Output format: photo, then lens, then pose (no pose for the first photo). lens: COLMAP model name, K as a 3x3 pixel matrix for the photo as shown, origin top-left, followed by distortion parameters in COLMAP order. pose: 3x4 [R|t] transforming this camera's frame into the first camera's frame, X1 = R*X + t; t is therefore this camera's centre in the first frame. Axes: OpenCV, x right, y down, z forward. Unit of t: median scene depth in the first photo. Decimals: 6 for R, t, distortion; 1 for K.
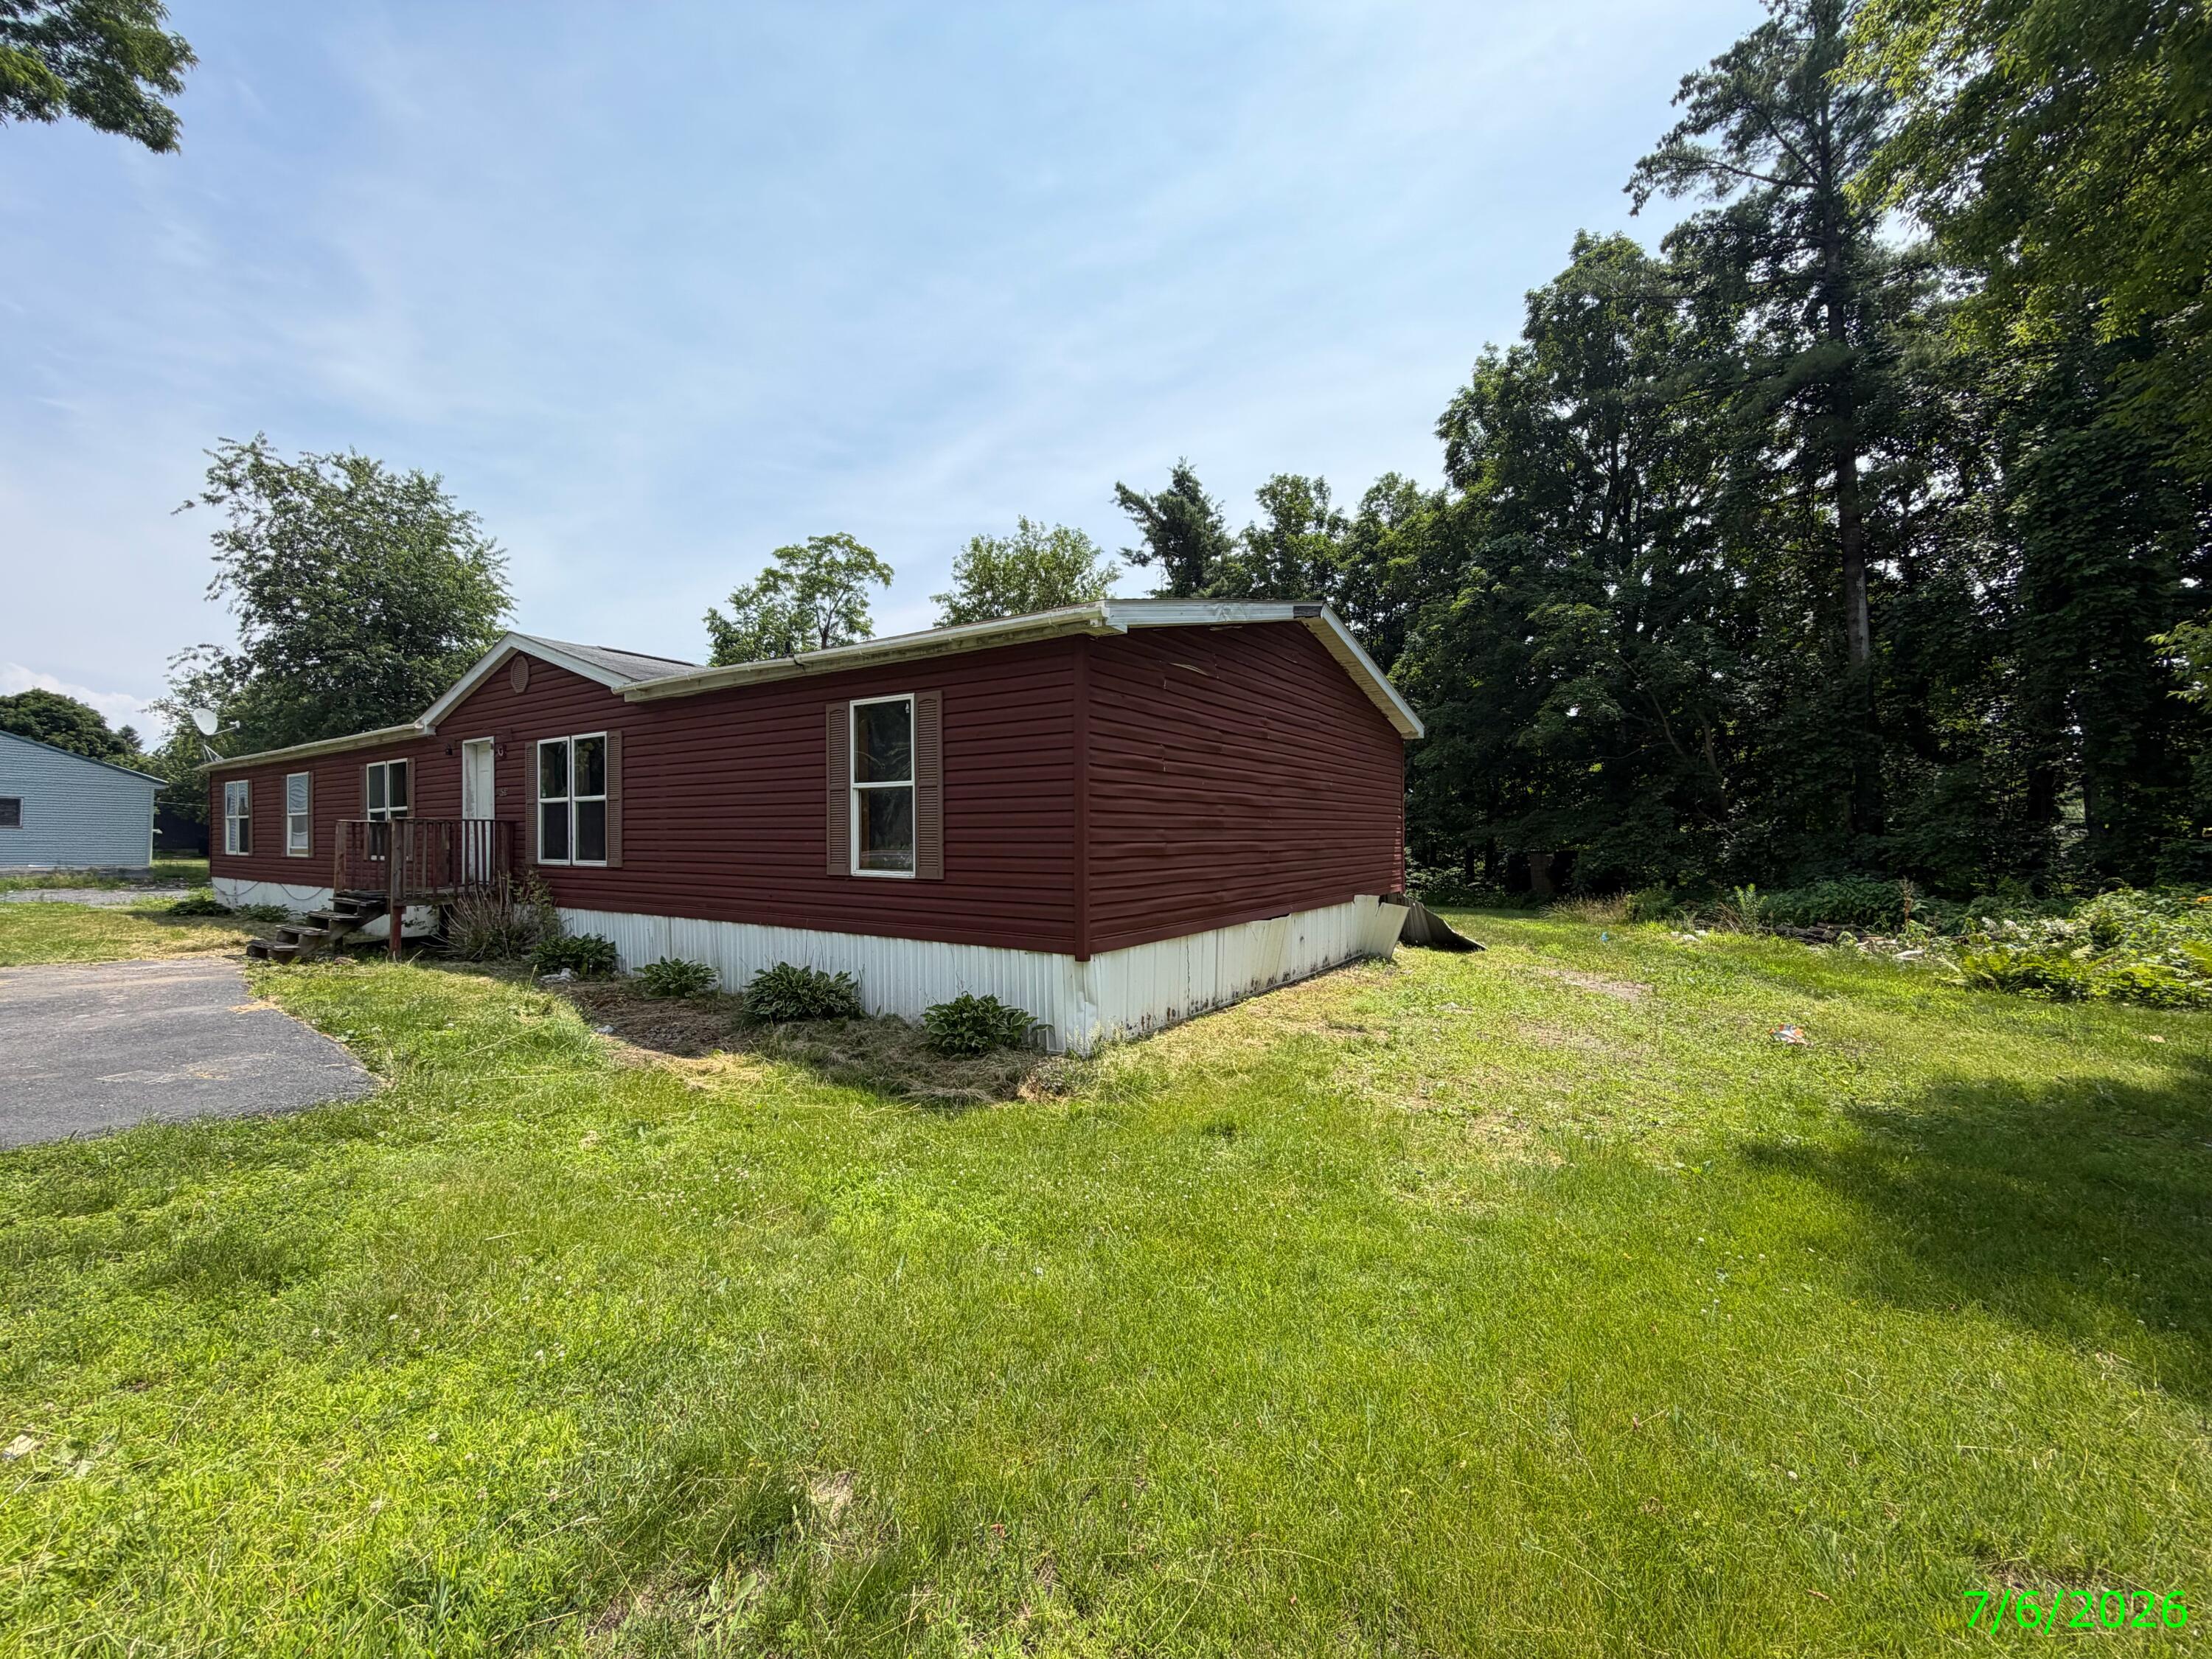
lens RADIAL K [[886.7, 0, 1100.6], [0, 886.7, 833.8], [0, 0, 1]] dist [0.000778, 0.000193]
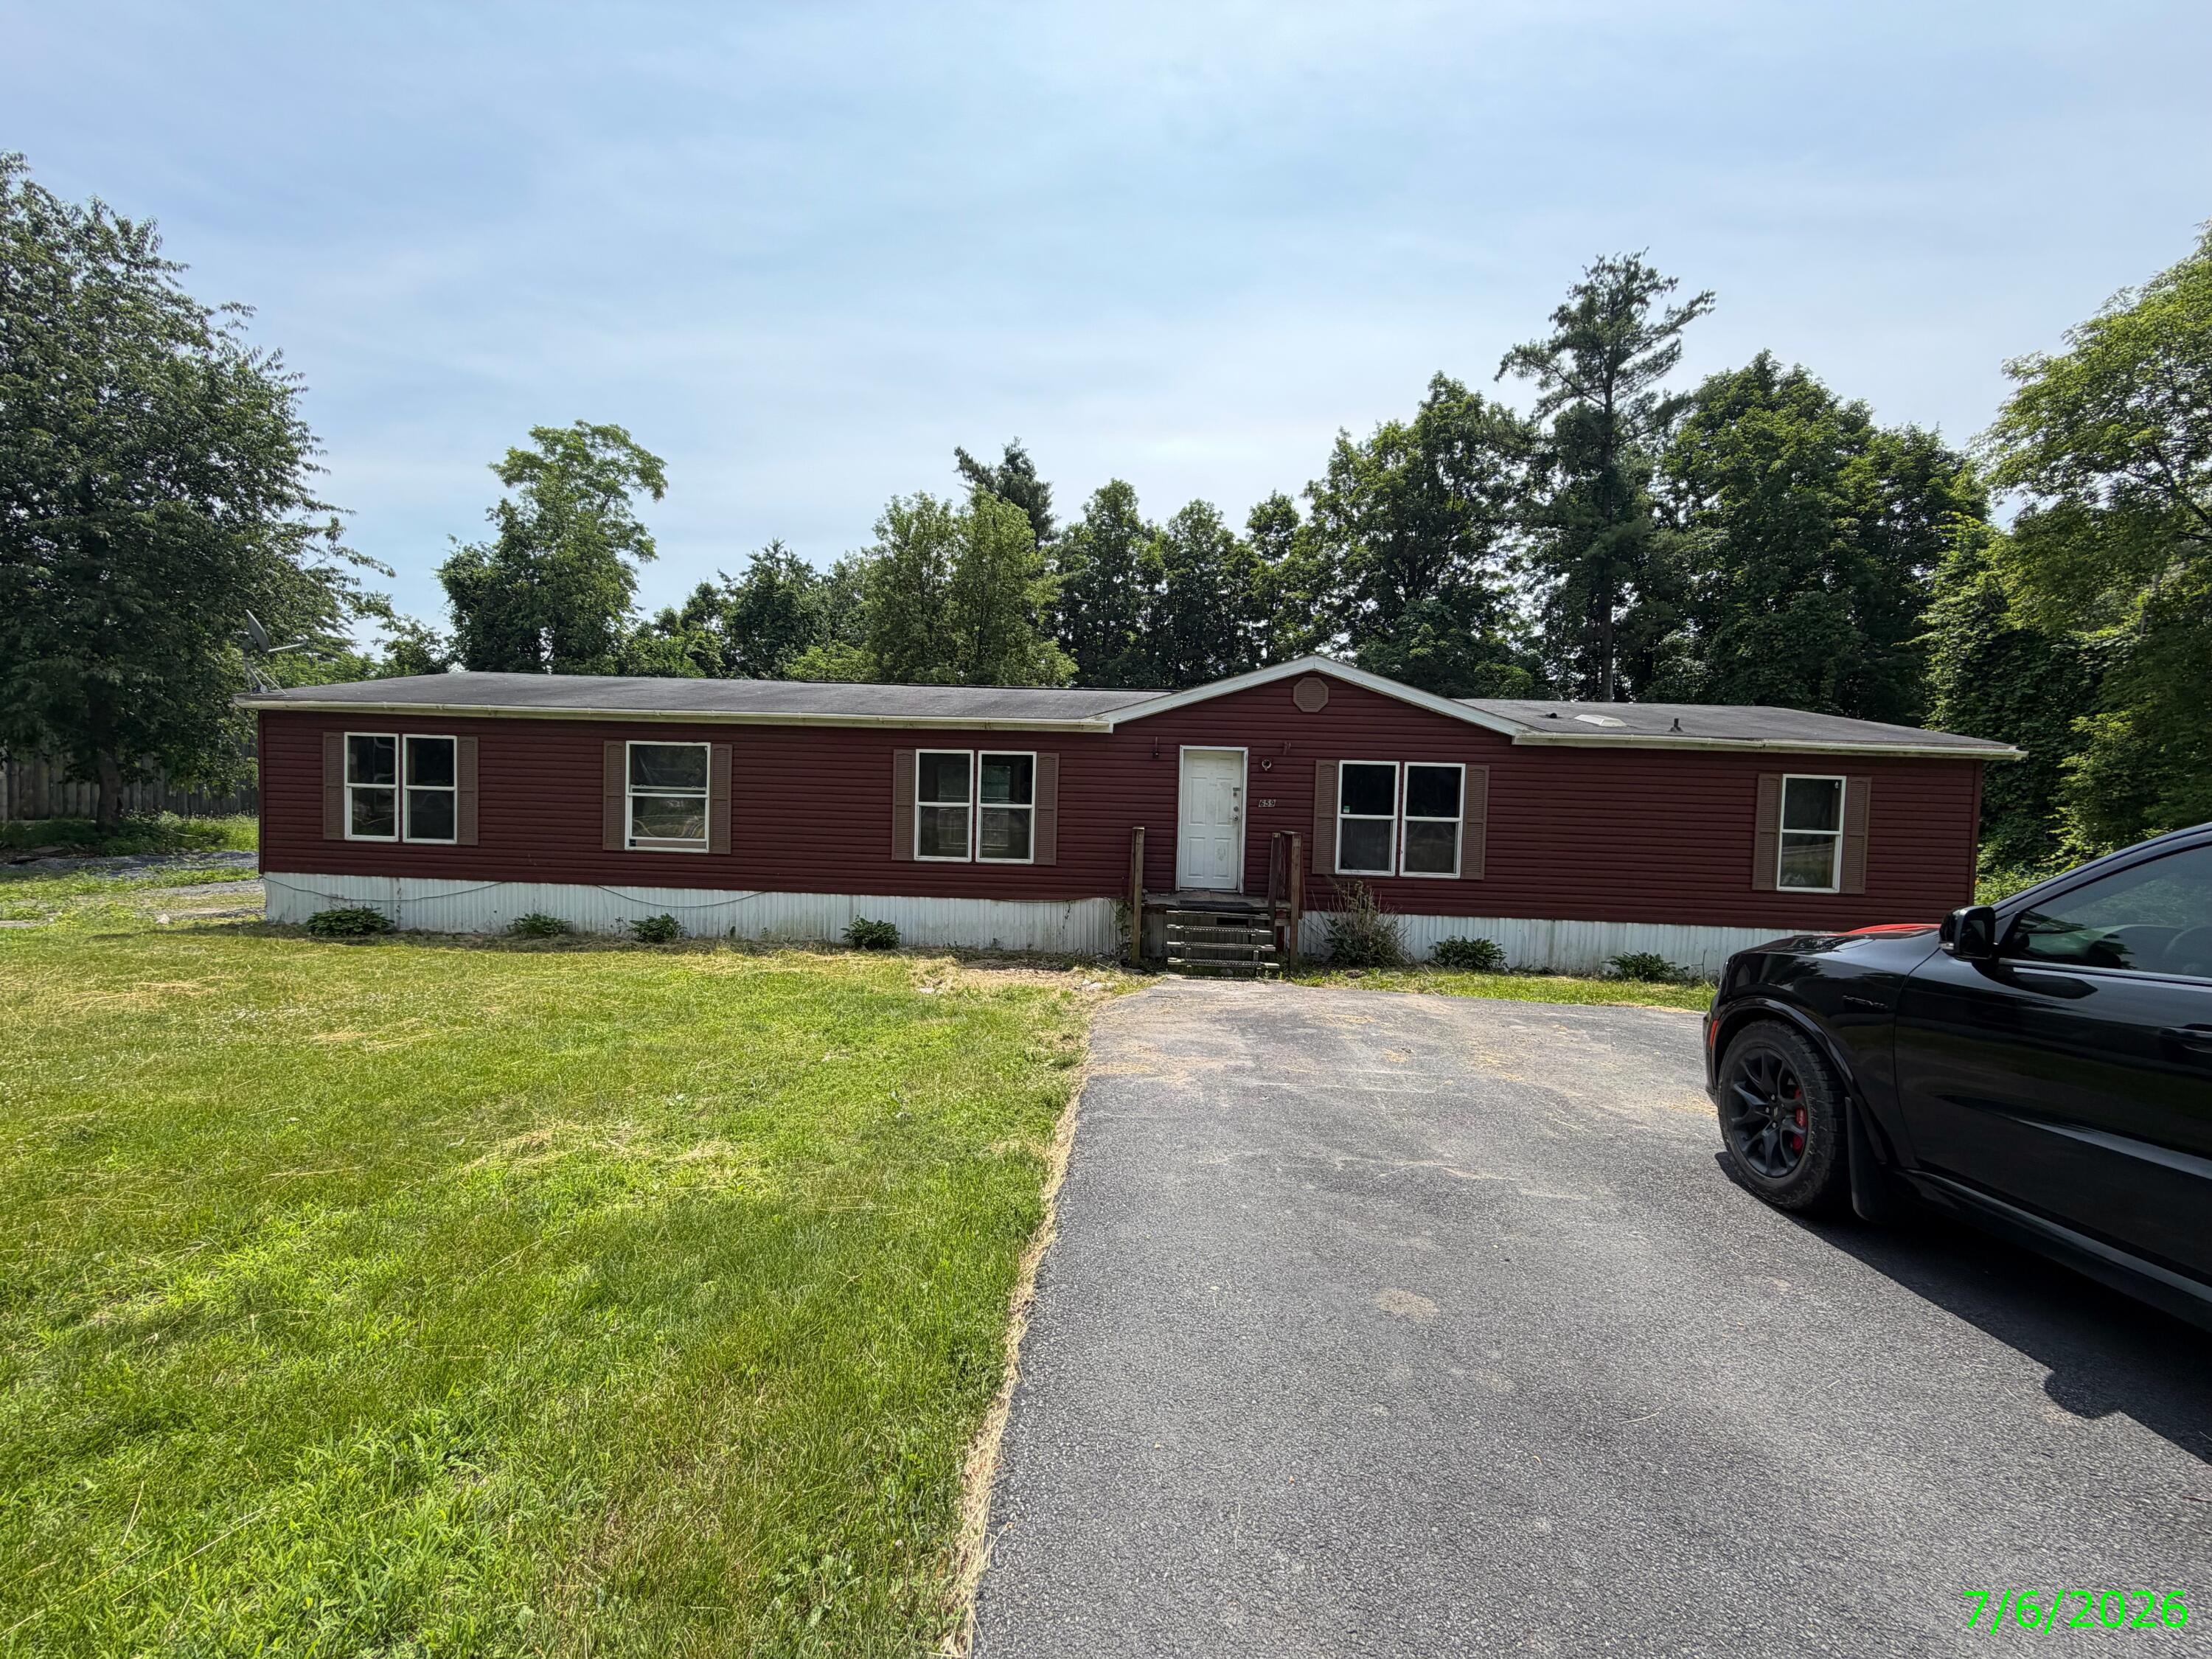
lens RADIAL K [[886.7, 0, 1100.6], [0, 886.7, 833.8], [0, 0, 1]] dist [0.000778, 0.000193]
pose [[0.854889, 0.009523, 0.518723, -0.354148], [-0.036064, 0.998504, 0.041105, -0.012197], [-0.517556, -0.053847, 0.853953, 0.051784]]
